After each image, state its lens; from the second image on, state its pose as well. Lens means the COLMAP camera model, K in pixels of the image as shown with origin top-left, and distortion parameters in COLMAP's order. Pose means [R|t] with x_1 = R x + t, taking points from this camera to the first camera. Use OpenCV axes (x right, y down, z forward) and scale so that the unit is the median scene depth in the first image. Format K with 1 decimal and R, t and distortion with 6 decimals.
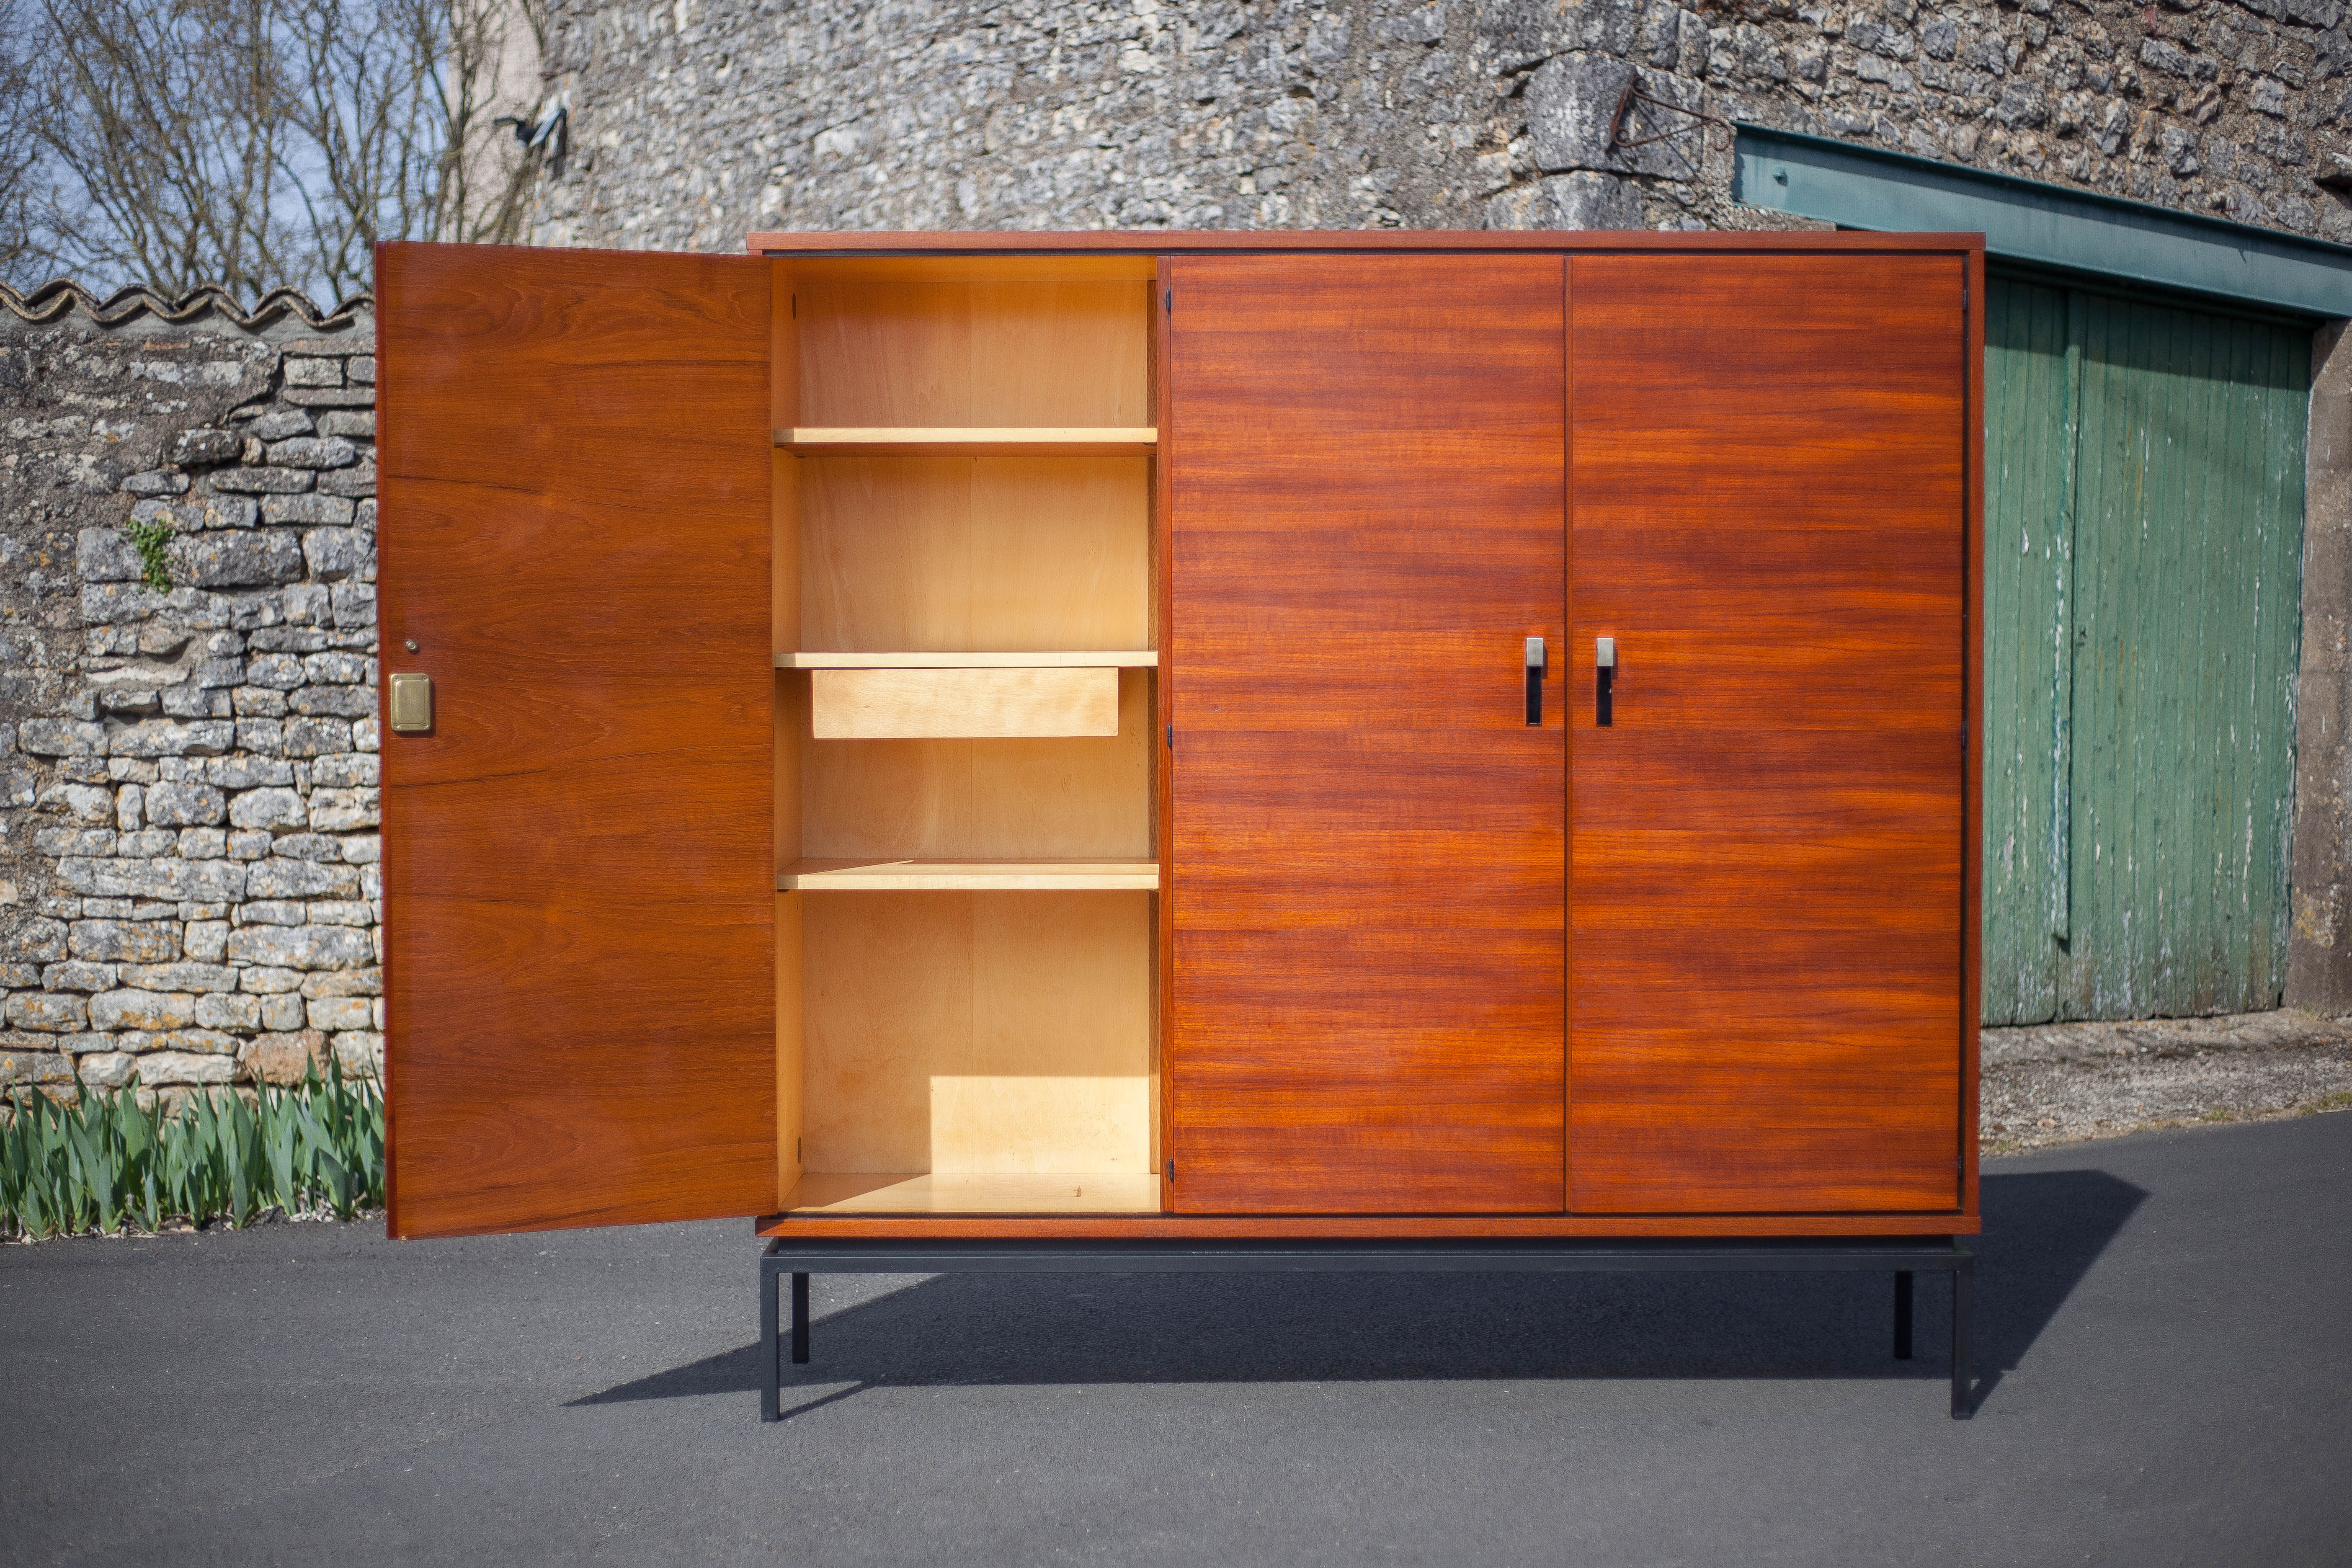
lens RADIAL K [[3600.1, 0, 1176.0], [0, 3600.1, 784.0], [0, 0, 1]] dist [-0.128017, -0.032772]
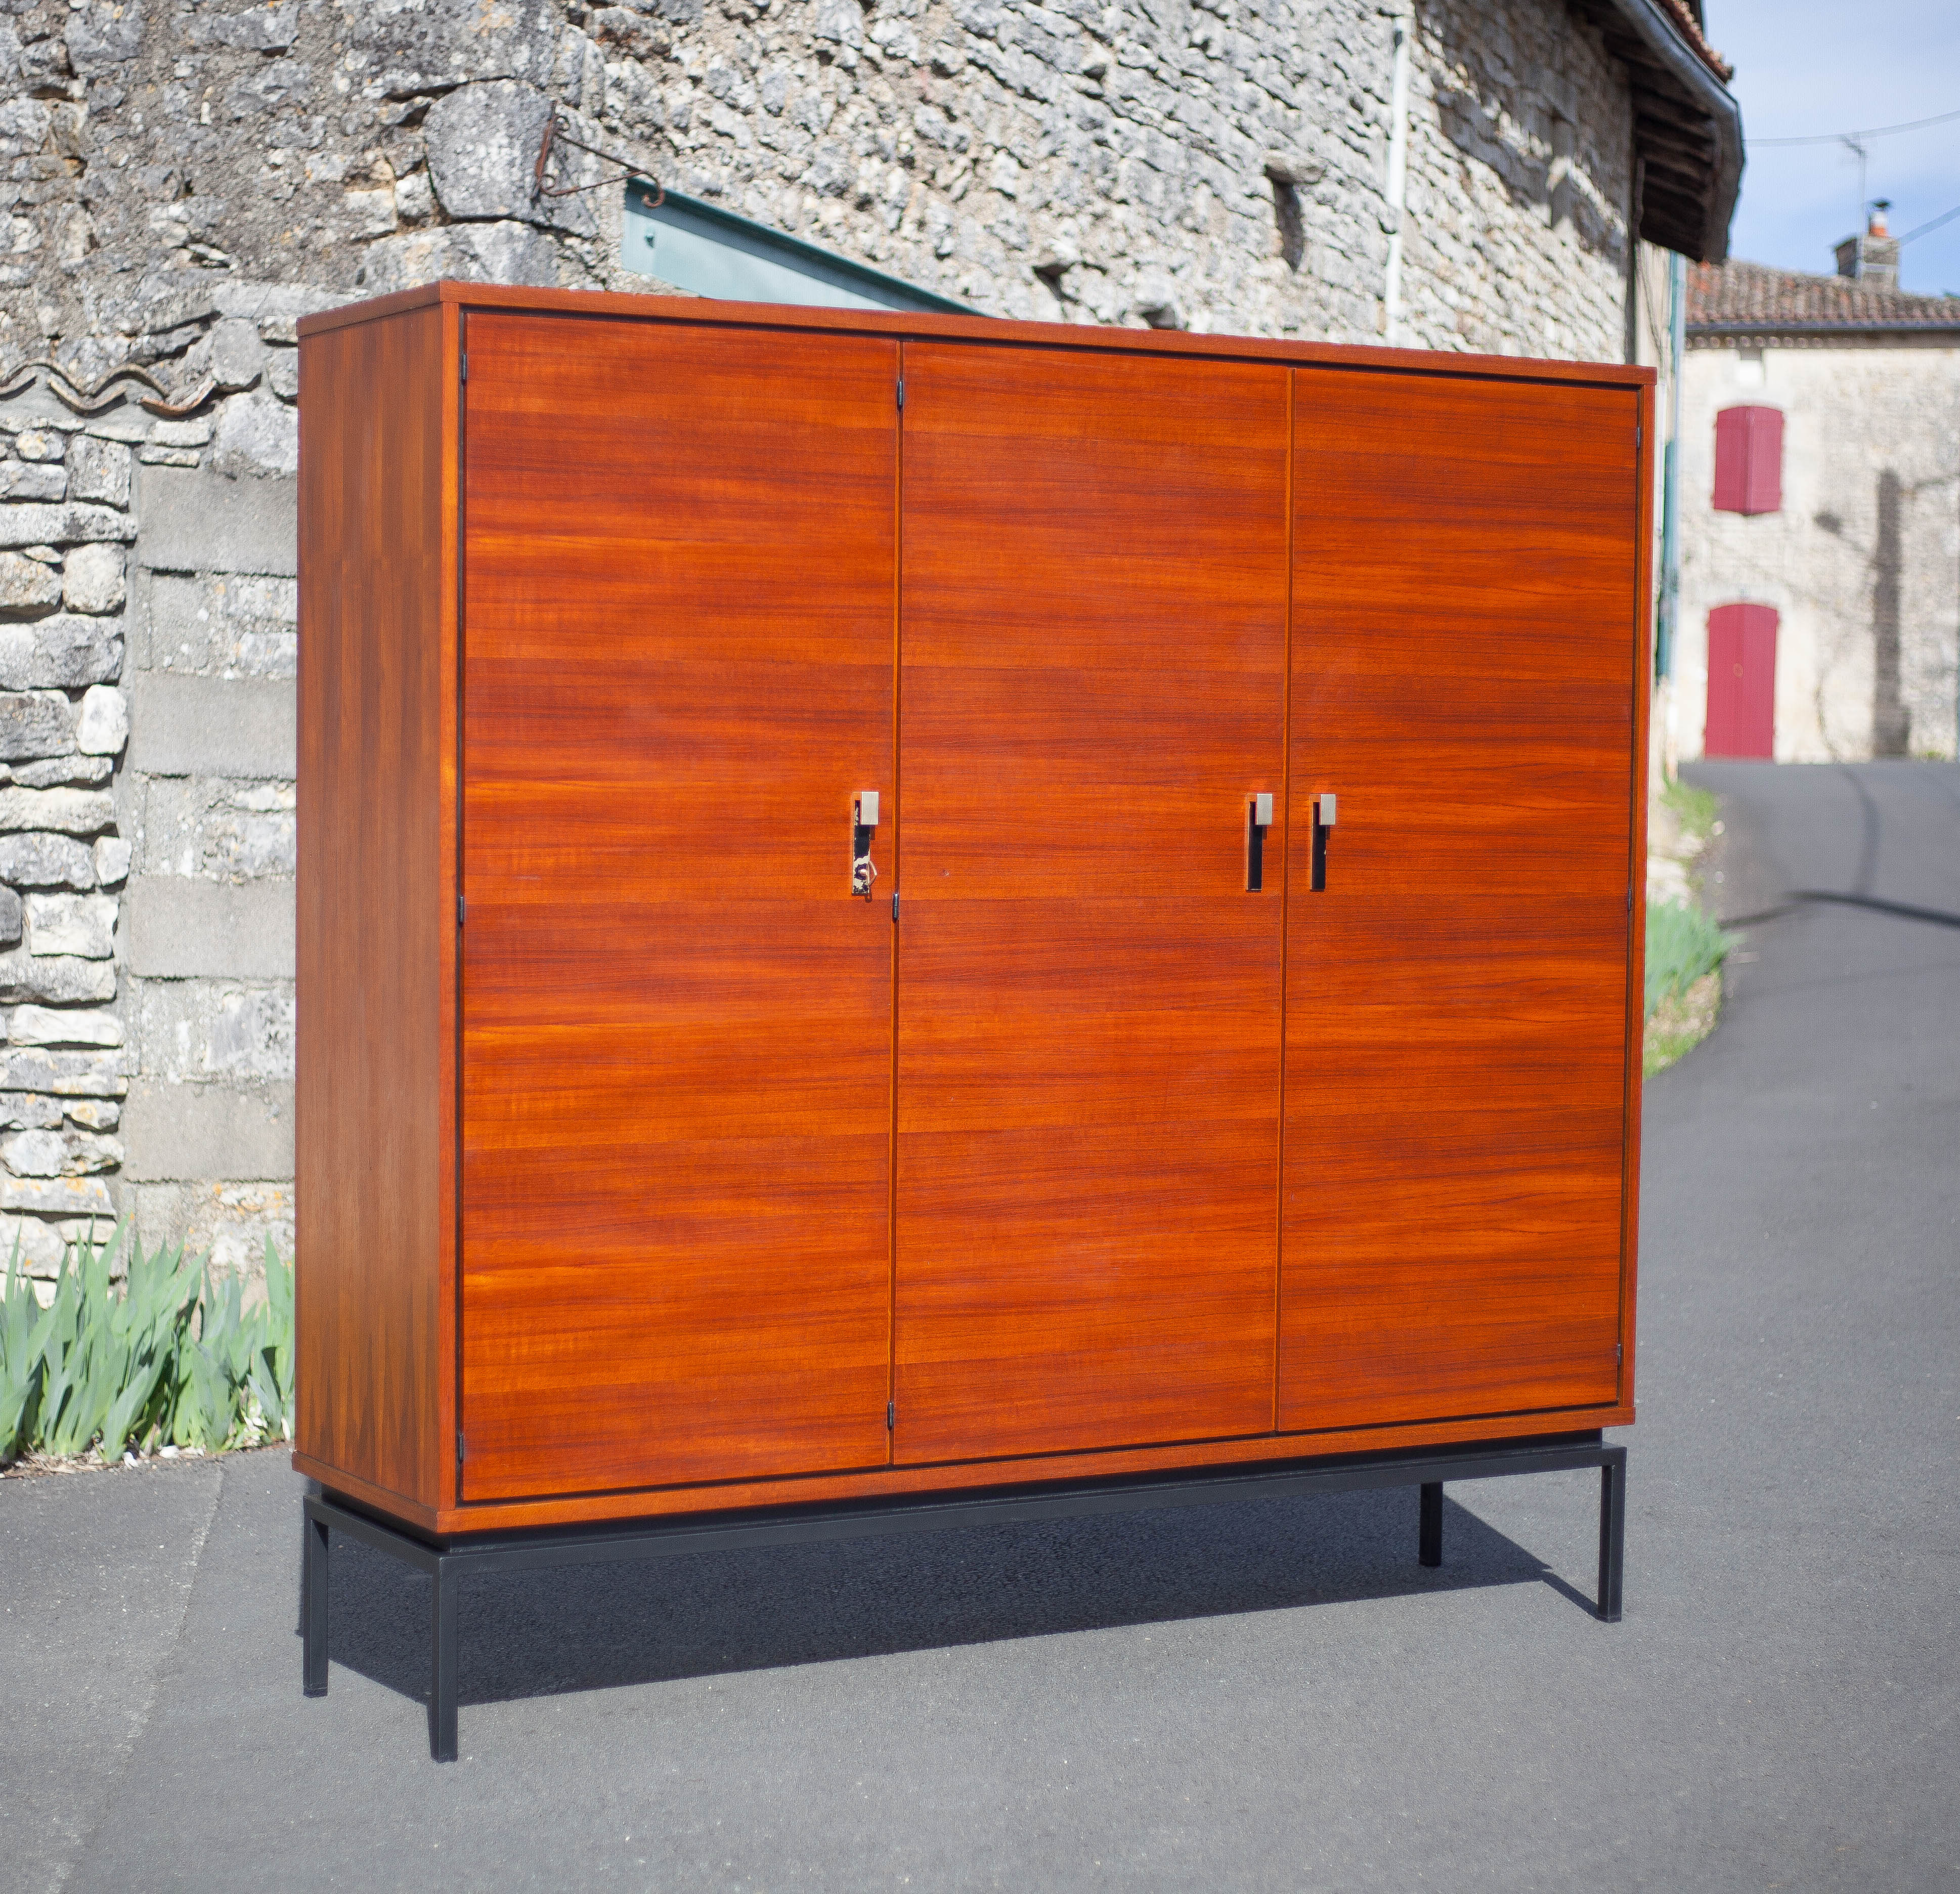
lens RADIAL K [[4250.3, 0, 980.0], [0, 4250.3, 947.0], [0, 0, 1]] dist [-0.173567, 0.144101]
pose [[0.856323, -0.012122, 0.516299, -0.302937], [0.006932, 0.999904, 0.011980, -0.009374], [-0.516394, -0.006680, 0.856325, 0.078542]]
